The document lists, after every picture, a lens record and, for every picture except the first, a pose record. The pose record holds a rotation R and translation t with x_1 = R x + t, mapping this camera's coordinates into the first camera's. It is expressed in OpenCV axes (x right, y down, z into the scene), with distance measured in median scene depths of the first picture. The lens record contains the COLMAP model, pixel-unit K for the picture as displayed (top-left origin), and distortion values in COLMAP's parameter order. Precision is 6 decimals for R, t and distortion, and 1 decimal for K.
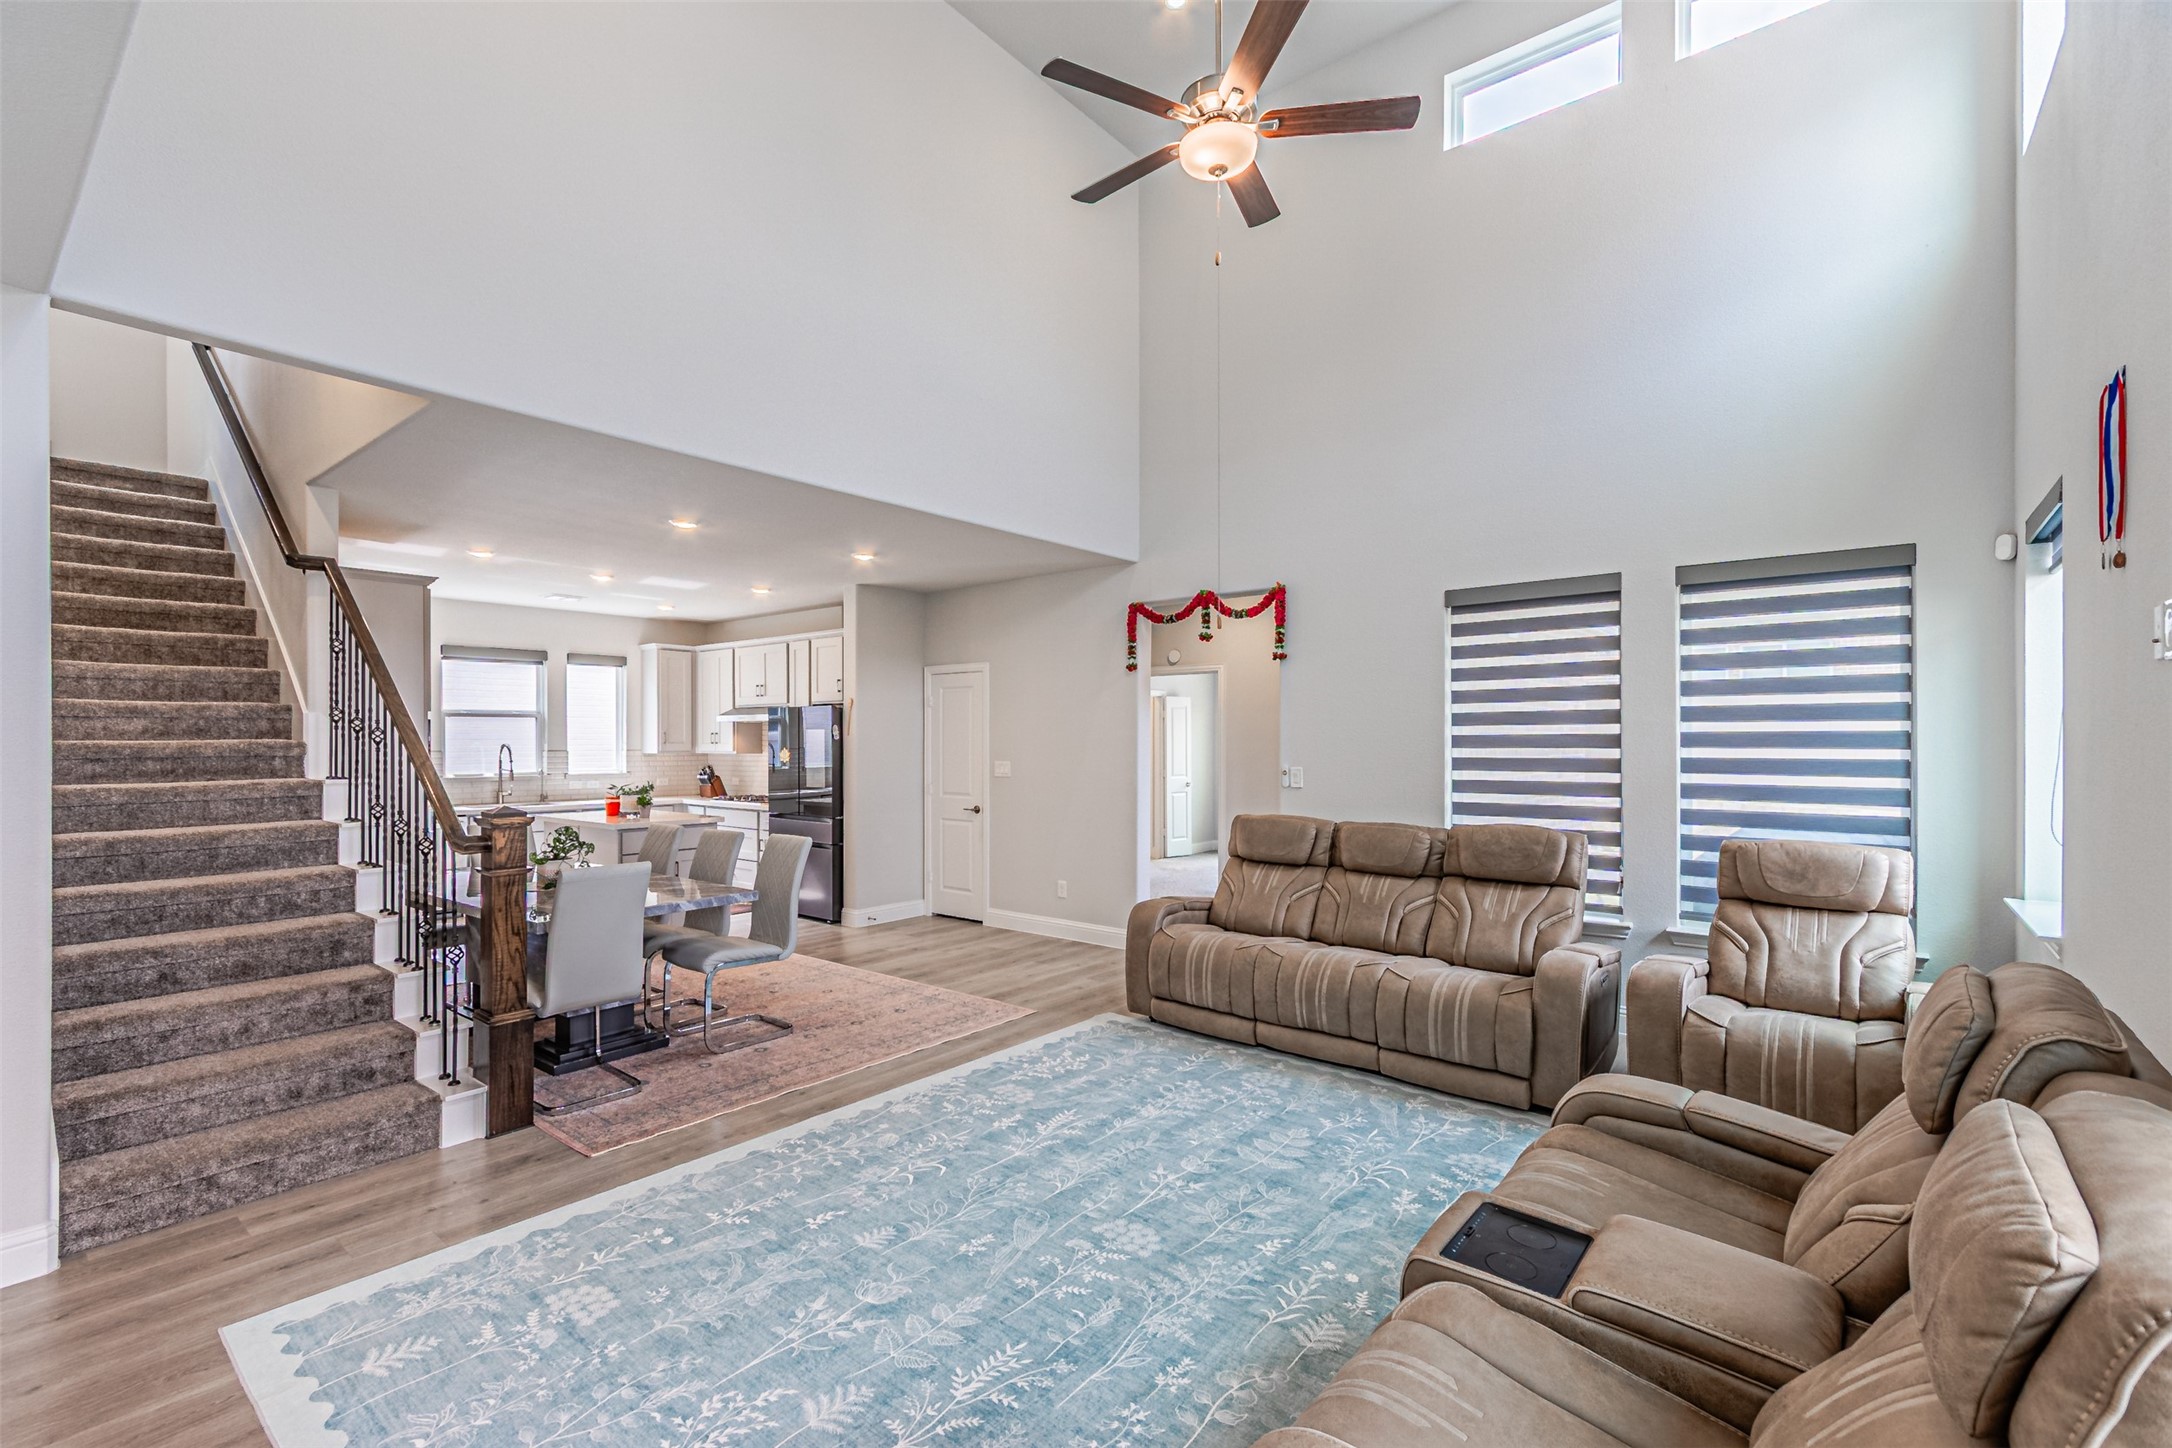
lens RADIAL K [[949.7, 0, 1062.6], [0, 949.7, 748.9], [0, 0, 1]] dist [0.010130, -0.002537]
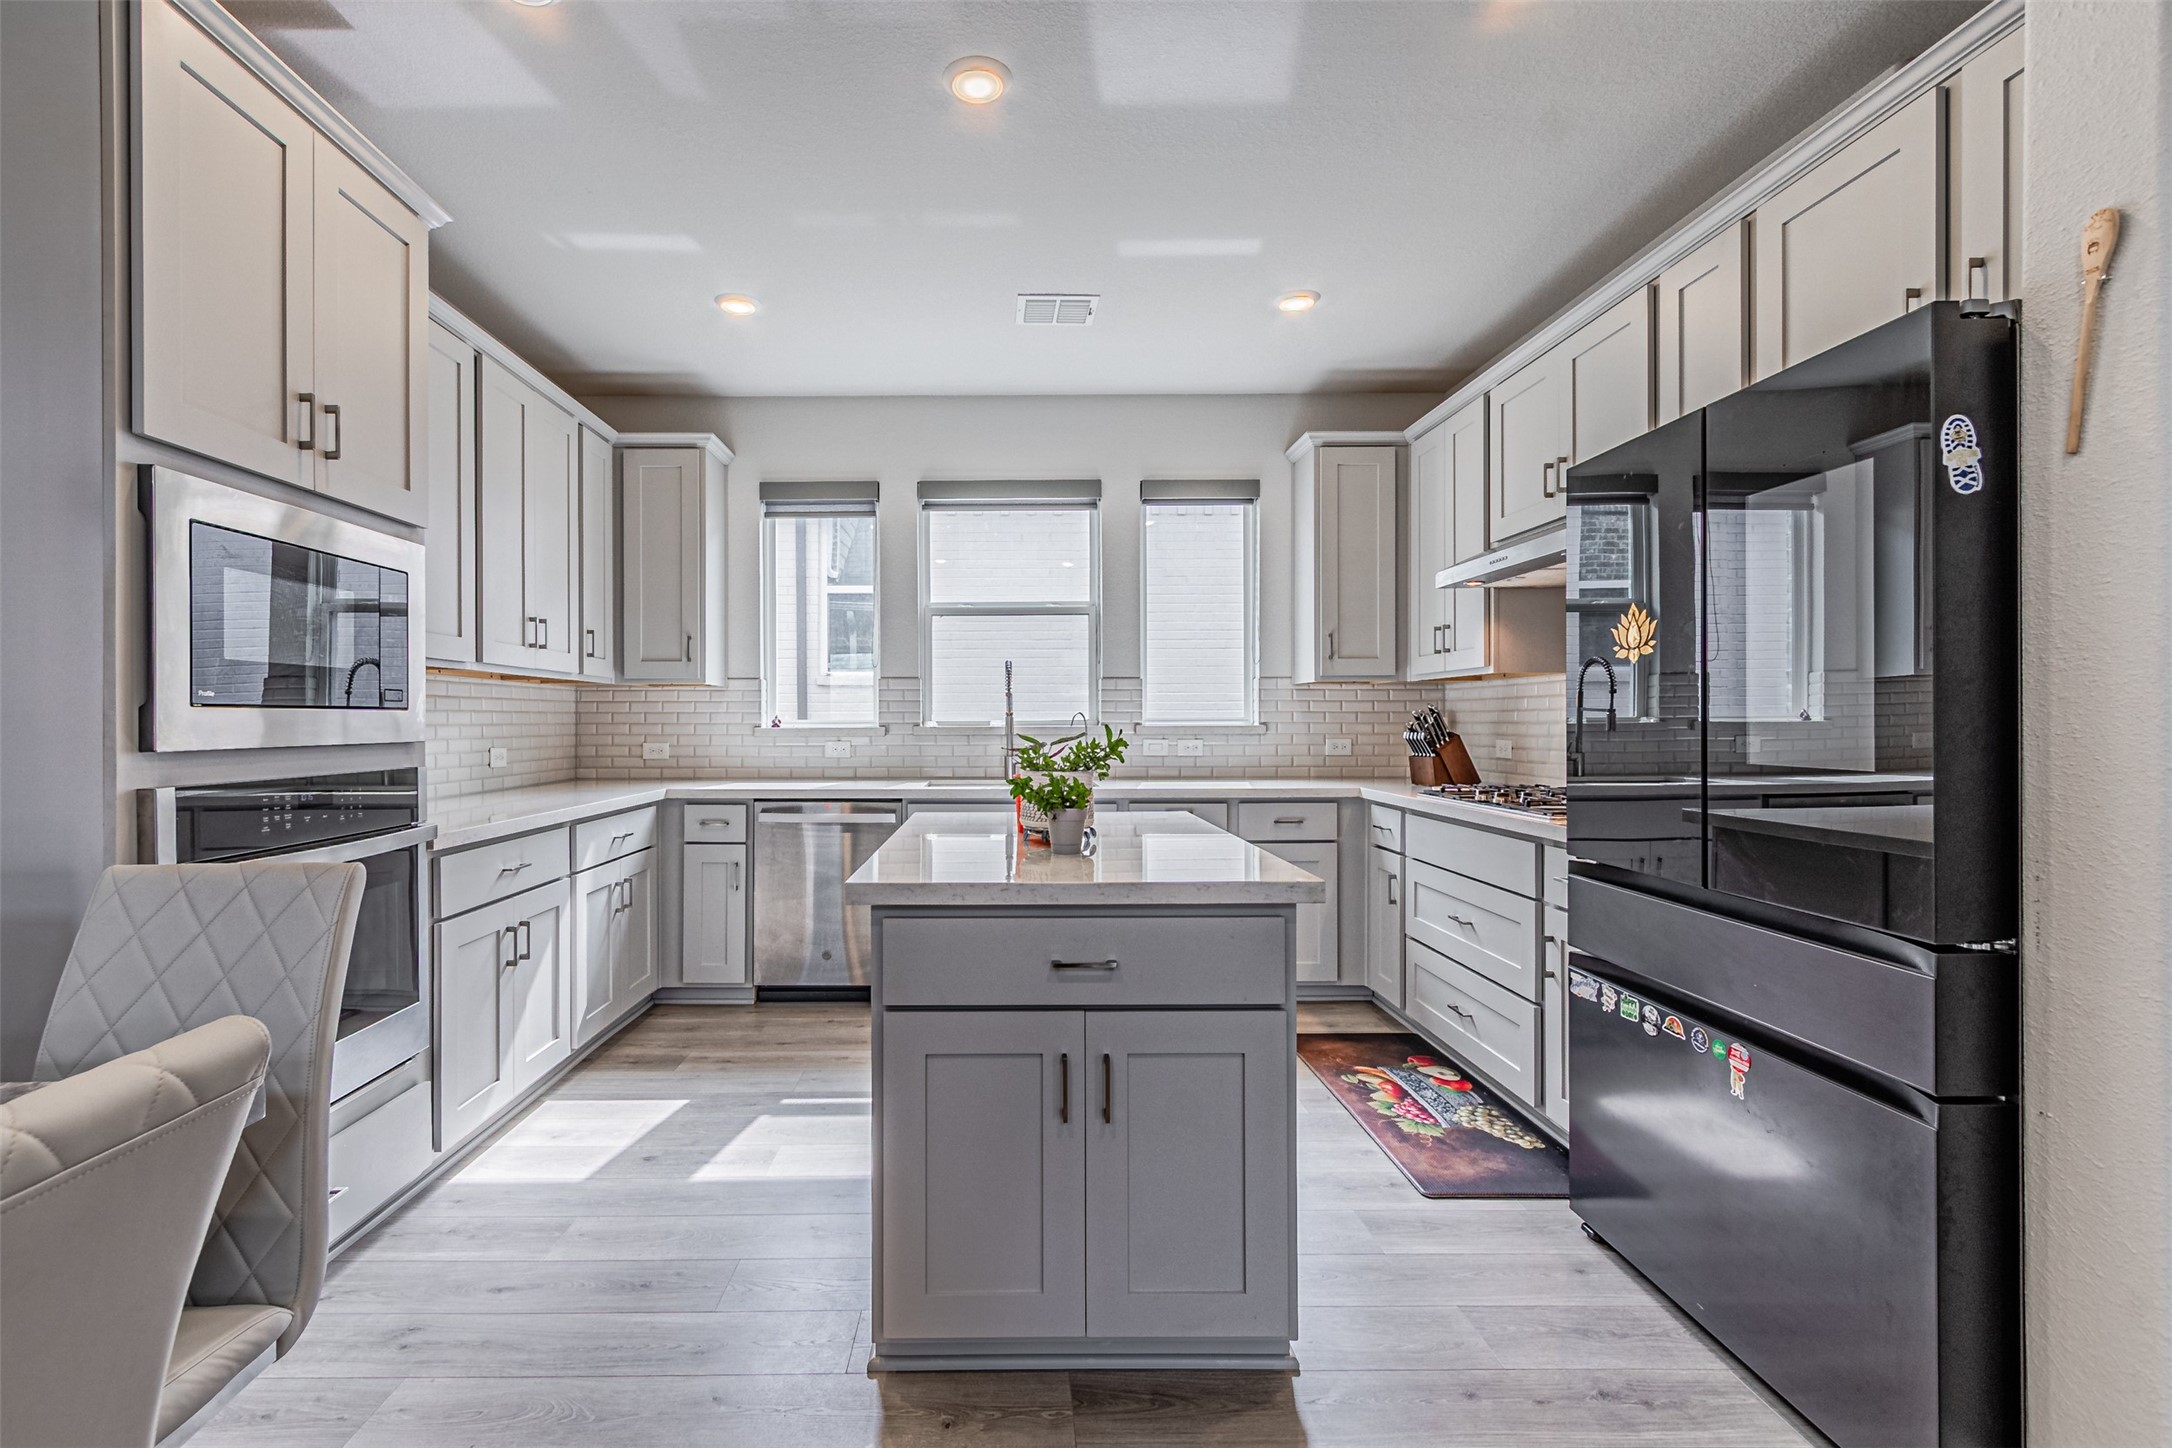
lens RADIAL K [[949.7, 0, 1014.1], [0, 949.7, 729.9], [0, 0, 1]] dist [0.010130, -0.002537]
pose [[0.646994, 0.005627, -0.762475, -0.365424], [-0.002904, 0.999984, 0.004915, 0.053741], [0.762490, -0.000966, 0.646999, 1.247144]]
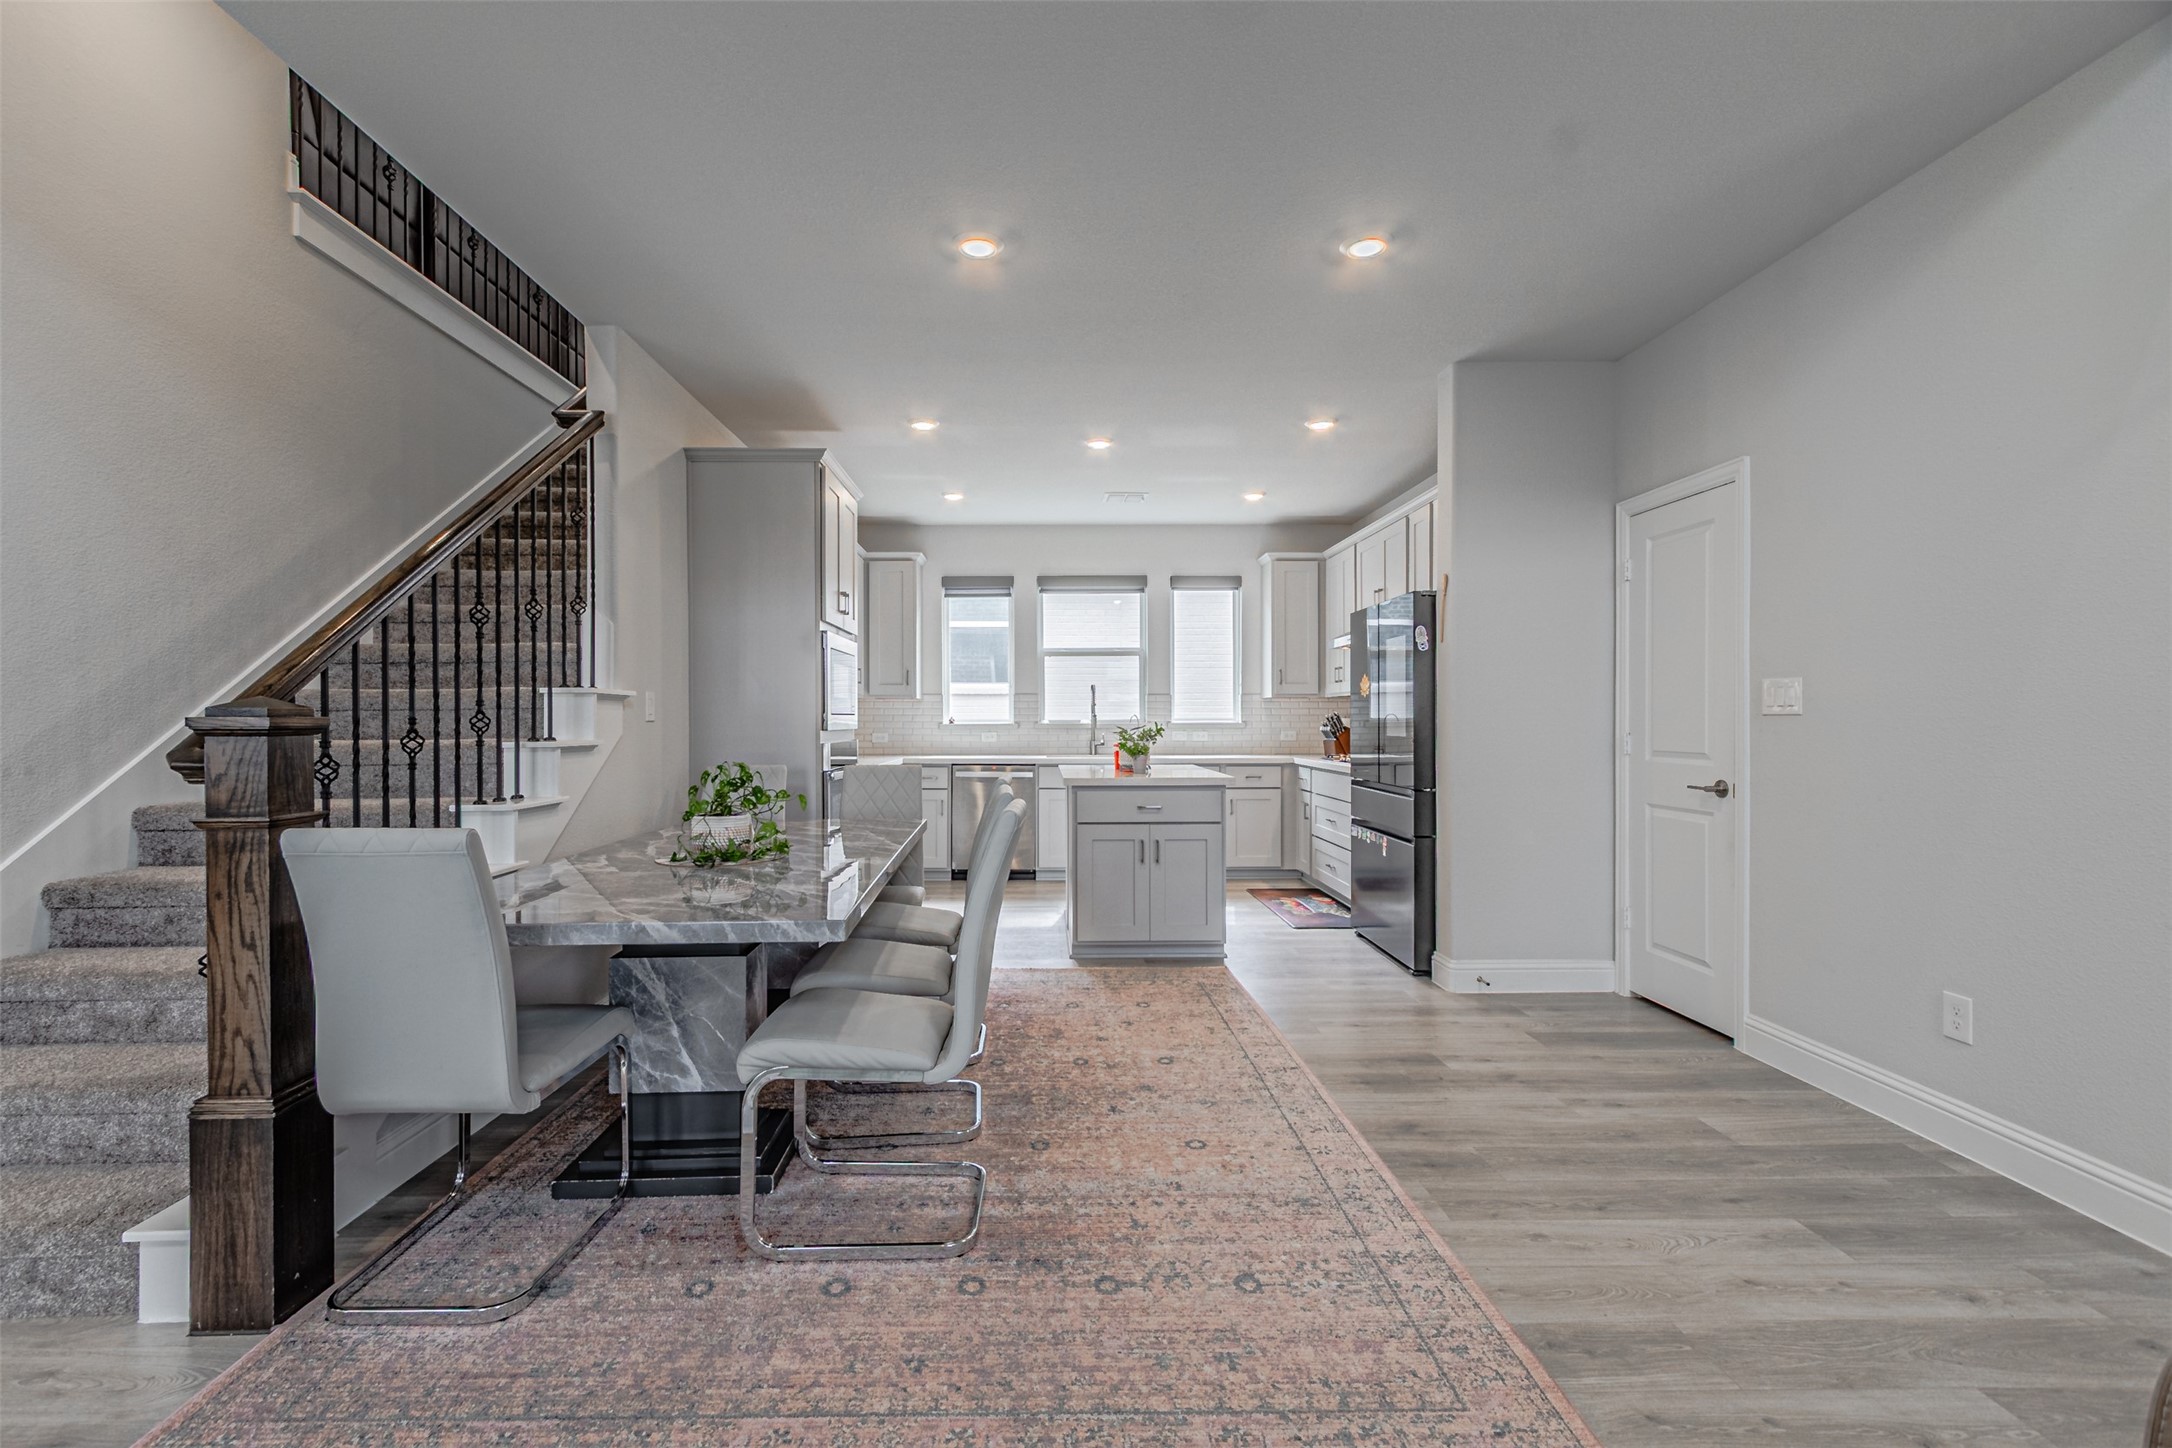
lens RADIAL K [[949.7, 0, 1059.3], [0, 949.7, 724.0], [0, 0, 1]] dist [0.010130, -0.002537]
pose [[0.656993, 0.002704, -0.753892, 0.075049], [-0.004400, 0.999990, -0.000248, 0.056877], [0.753884, 0.003480, 0.656999, 0.765715]]
